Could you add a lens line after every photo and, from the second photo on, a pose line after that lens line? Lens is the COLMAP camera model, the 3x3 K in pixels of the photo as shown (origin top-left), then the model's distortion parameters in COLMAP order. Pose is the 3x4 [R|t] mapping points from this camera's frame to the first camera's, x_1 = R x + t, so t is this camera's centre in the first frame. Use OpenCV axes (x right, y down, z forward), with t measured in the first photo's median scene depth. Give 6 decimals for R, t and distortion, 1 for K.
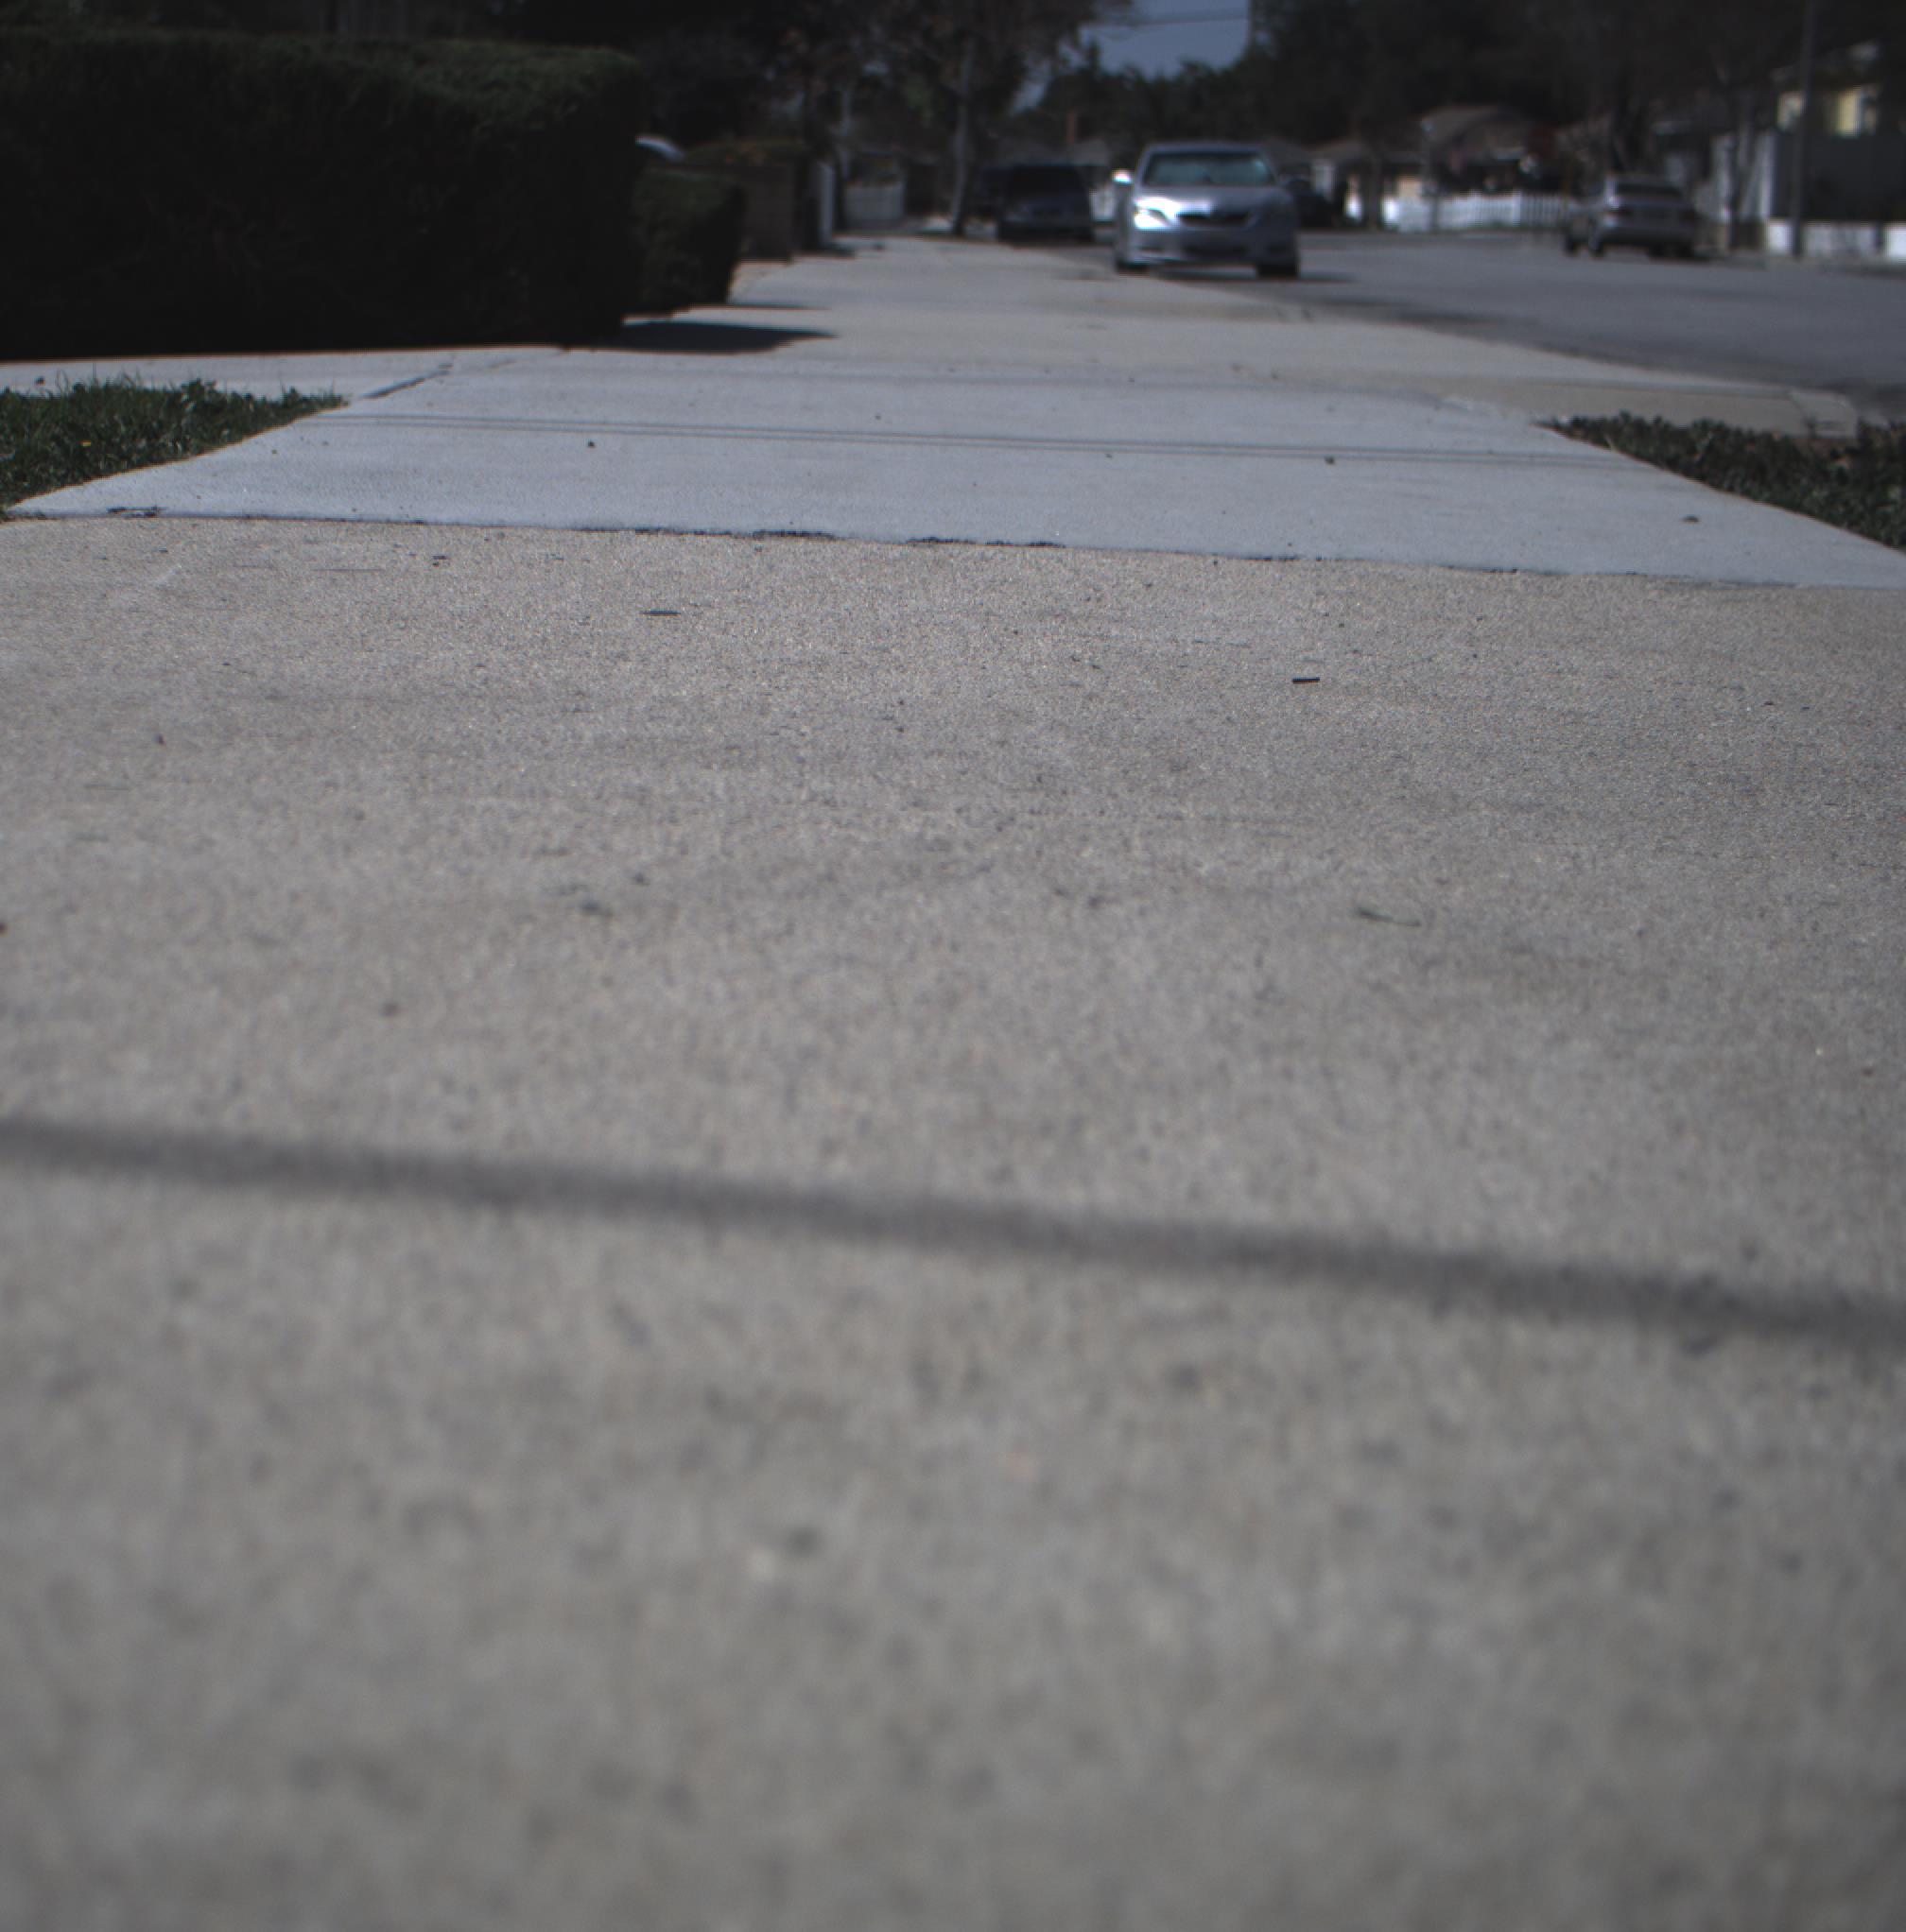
lens RADIAL K [[4389.0, 0, 714.0], [0, 4389.0, 962.3], [0, 0, 1]] dist [-0.173993, 0.873181]
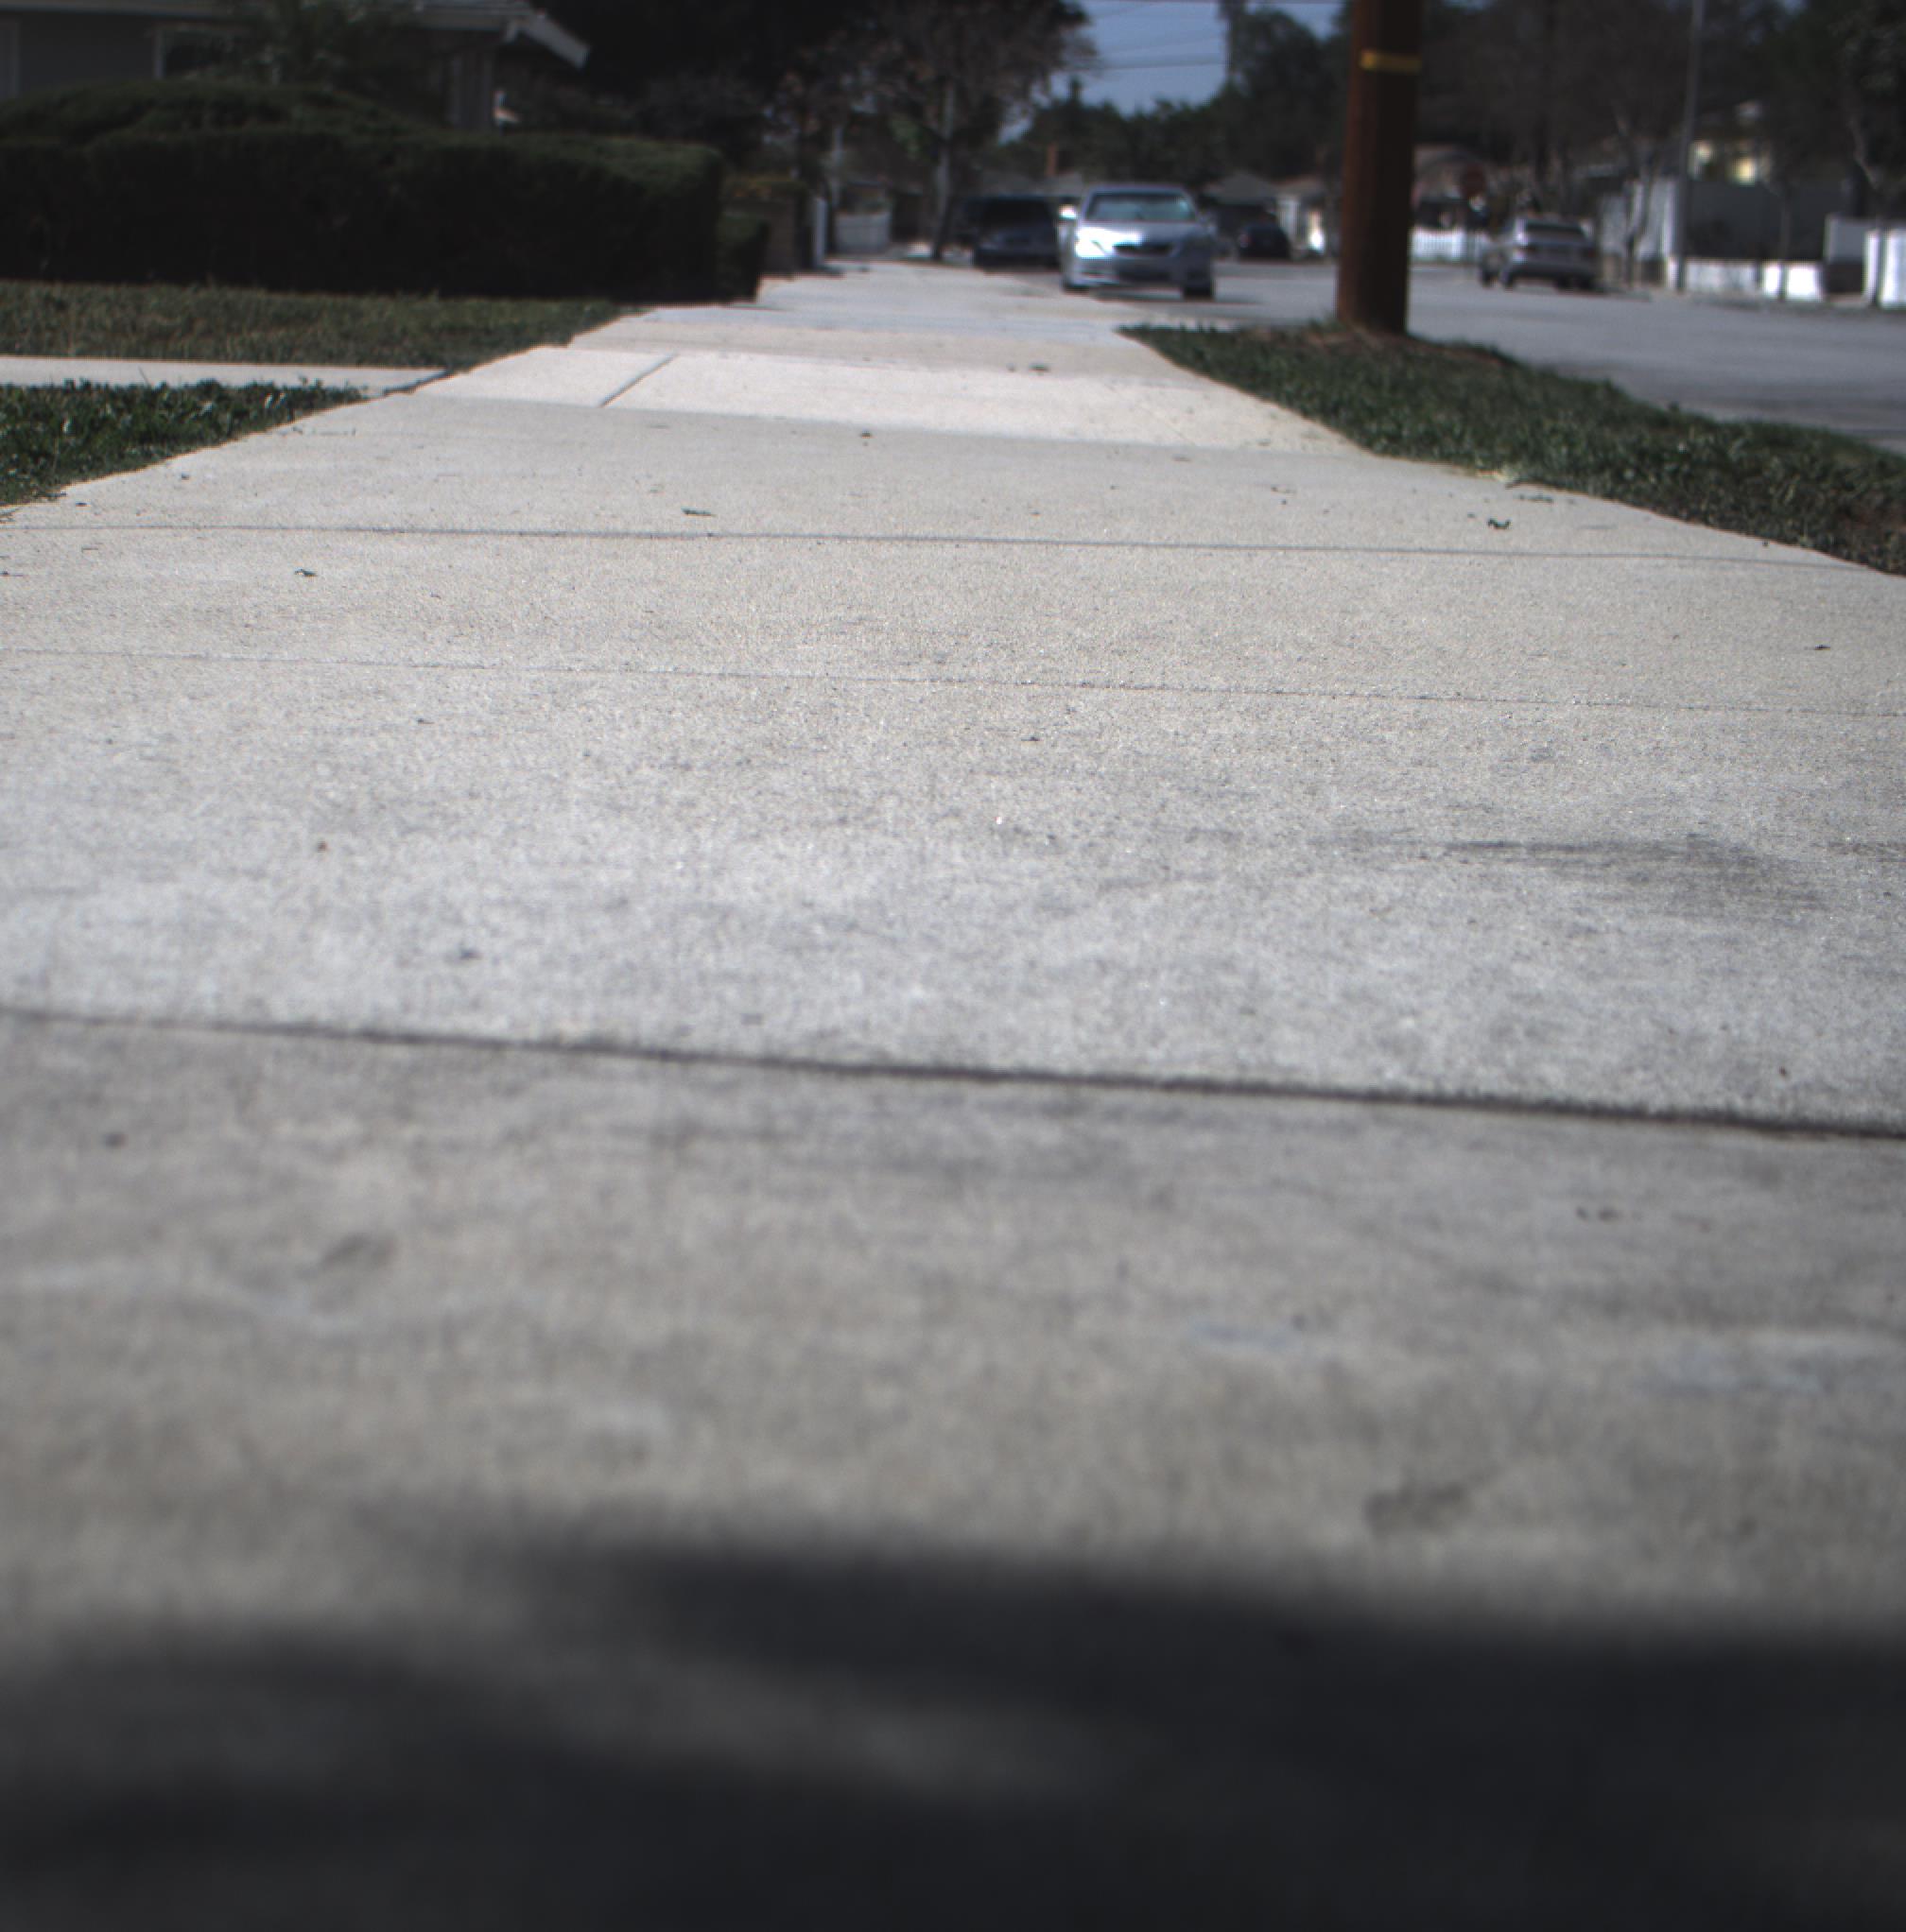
lens RADIAL K [[4389.0, 0, 714.0], [0, 4389.0, 962.3], [0, 0, 1]] dist [-0.173993, 0.873181]
pose [[0.999896, 0.013622, 0.004803, -0.003619], [-0.013596, 0.999894, -0.005297, 0.018798], [-0.004875, 0.005231, 0.999974, -0.110856]]
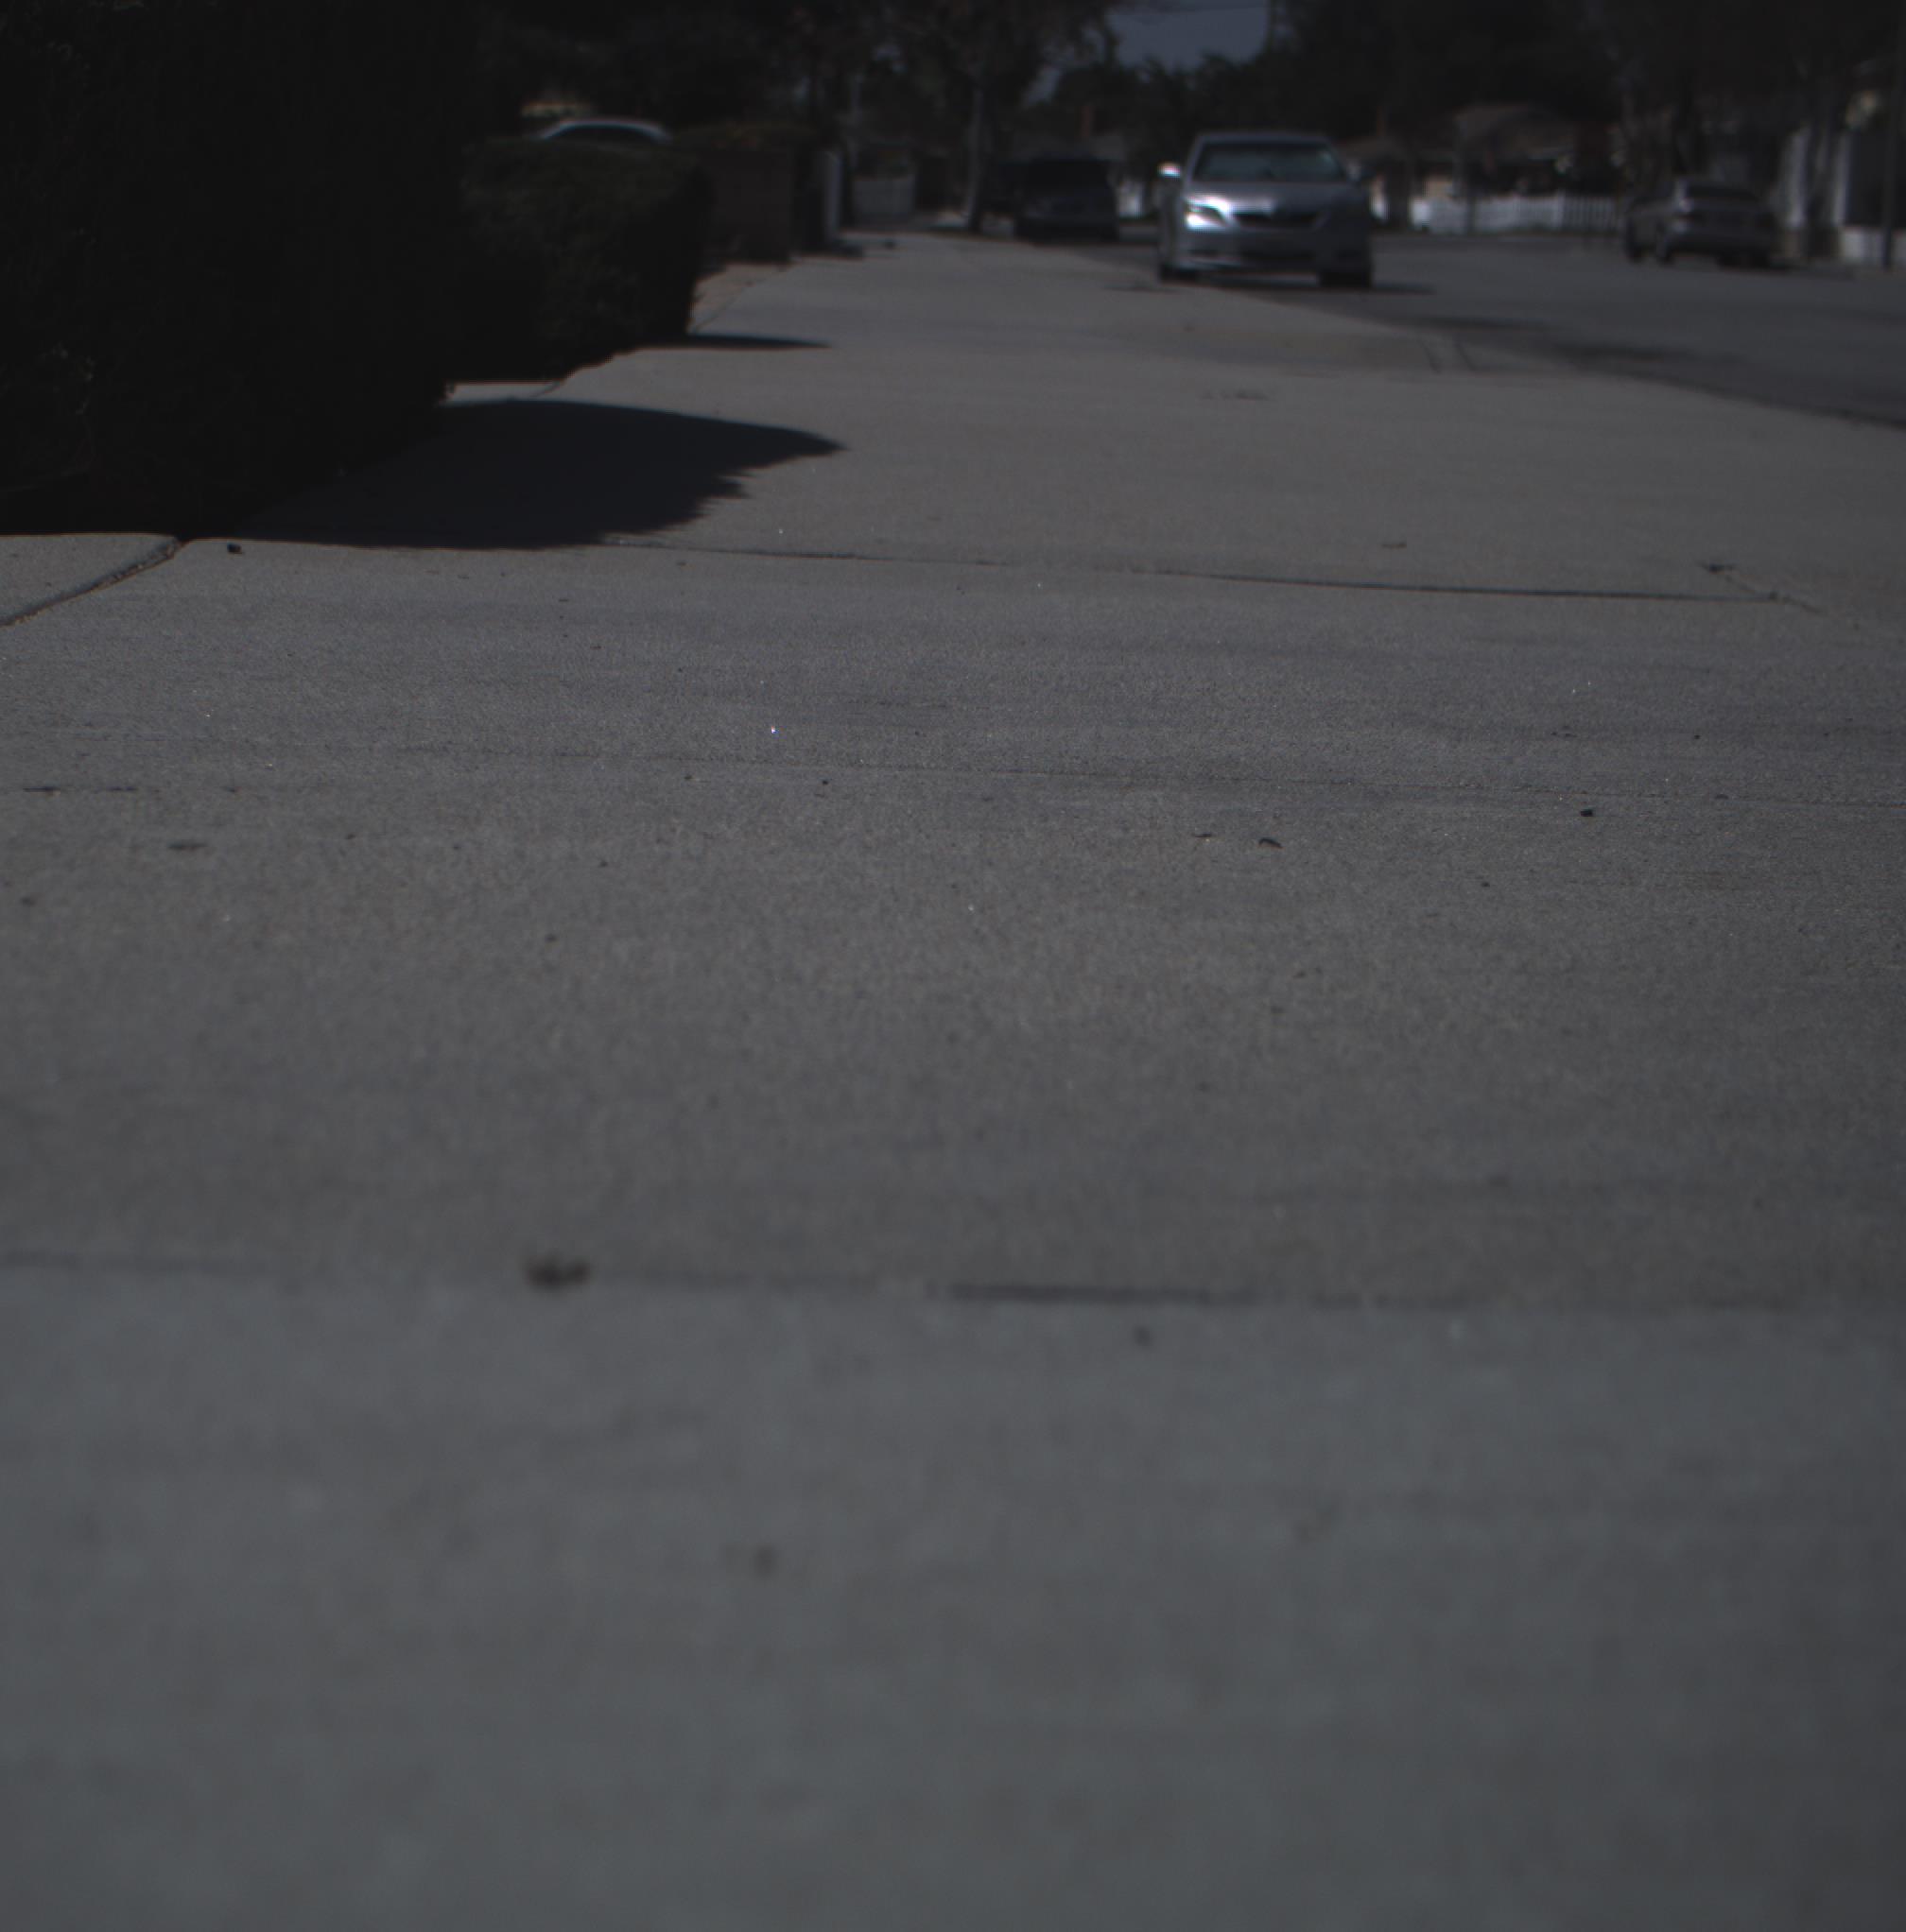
lens RADIAL K [[4389.0, 0, 714.0], [0, 4389.0, 962.3], [0, 0, 1]] dist [-0.173993, 0.873181]
pose [[0.999913, 0.013184, 0.000634, 0.002082], [-0.013185, 0.999911, 0.002021, -0.012479], [-0.000607, -0.002029, 0.999998, 0.071850]]
